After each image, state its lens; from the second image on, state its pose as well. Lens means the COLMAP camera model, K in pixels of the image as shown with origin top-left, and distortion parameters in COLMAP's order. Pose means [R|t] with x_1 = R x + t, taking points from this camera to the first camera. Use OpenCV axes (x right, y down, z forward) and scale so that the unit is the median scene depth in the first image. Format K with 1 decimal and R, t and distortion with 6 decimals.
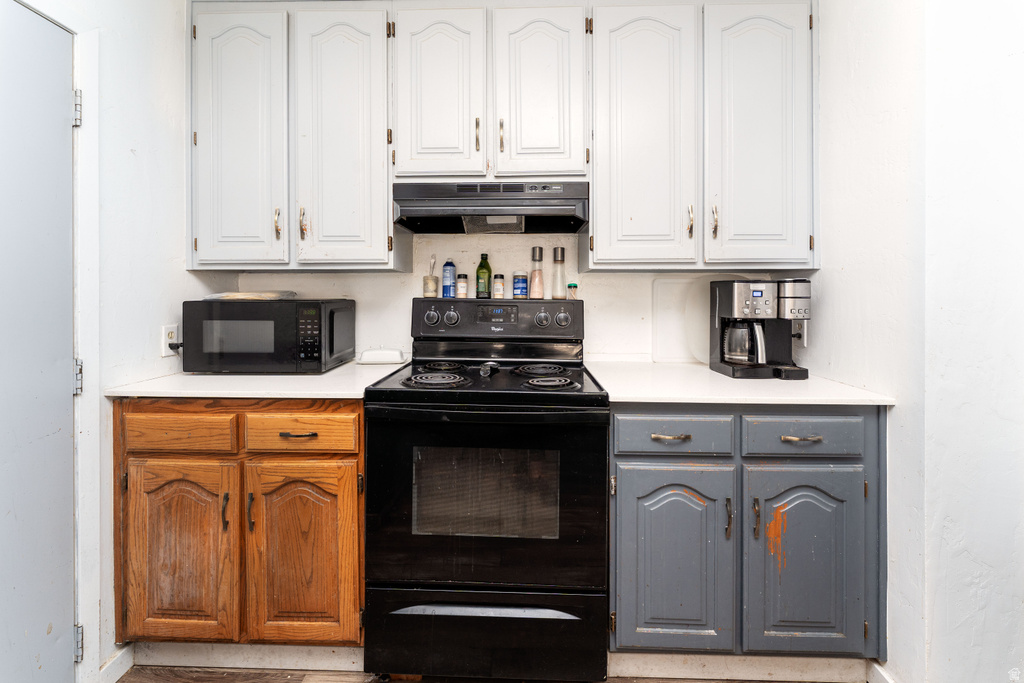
lens RADIAL K [[502.8, 0, 514.7], [0, 502.8, 289.3], [0, 0, 1]] dist [-0.000630, -0.000884]
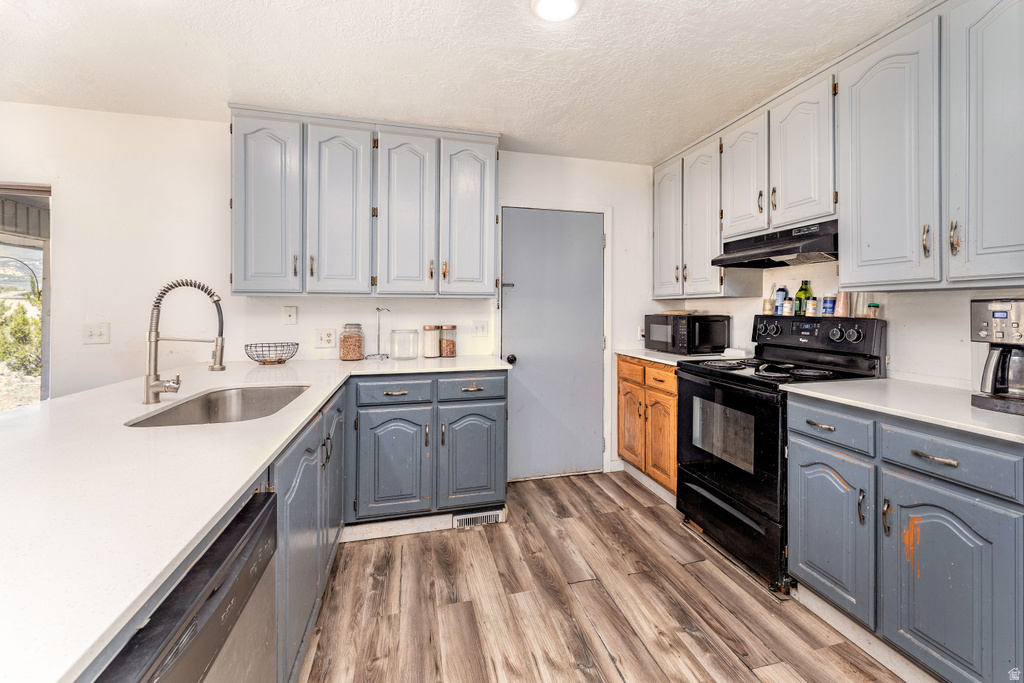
lens RADIAL K [[421.5, 0, 515.0], [0, 421.5, 323.7], [0, 0, 1]] dist [-0.000659, -0.000145]
pose [[0.273590, 0.033072, -0.961278, 0.913646], [0.001111, 0.999397, 0.034699, 0.001127], [0.961846, -0.010561, 0.273389, -0.019130]]
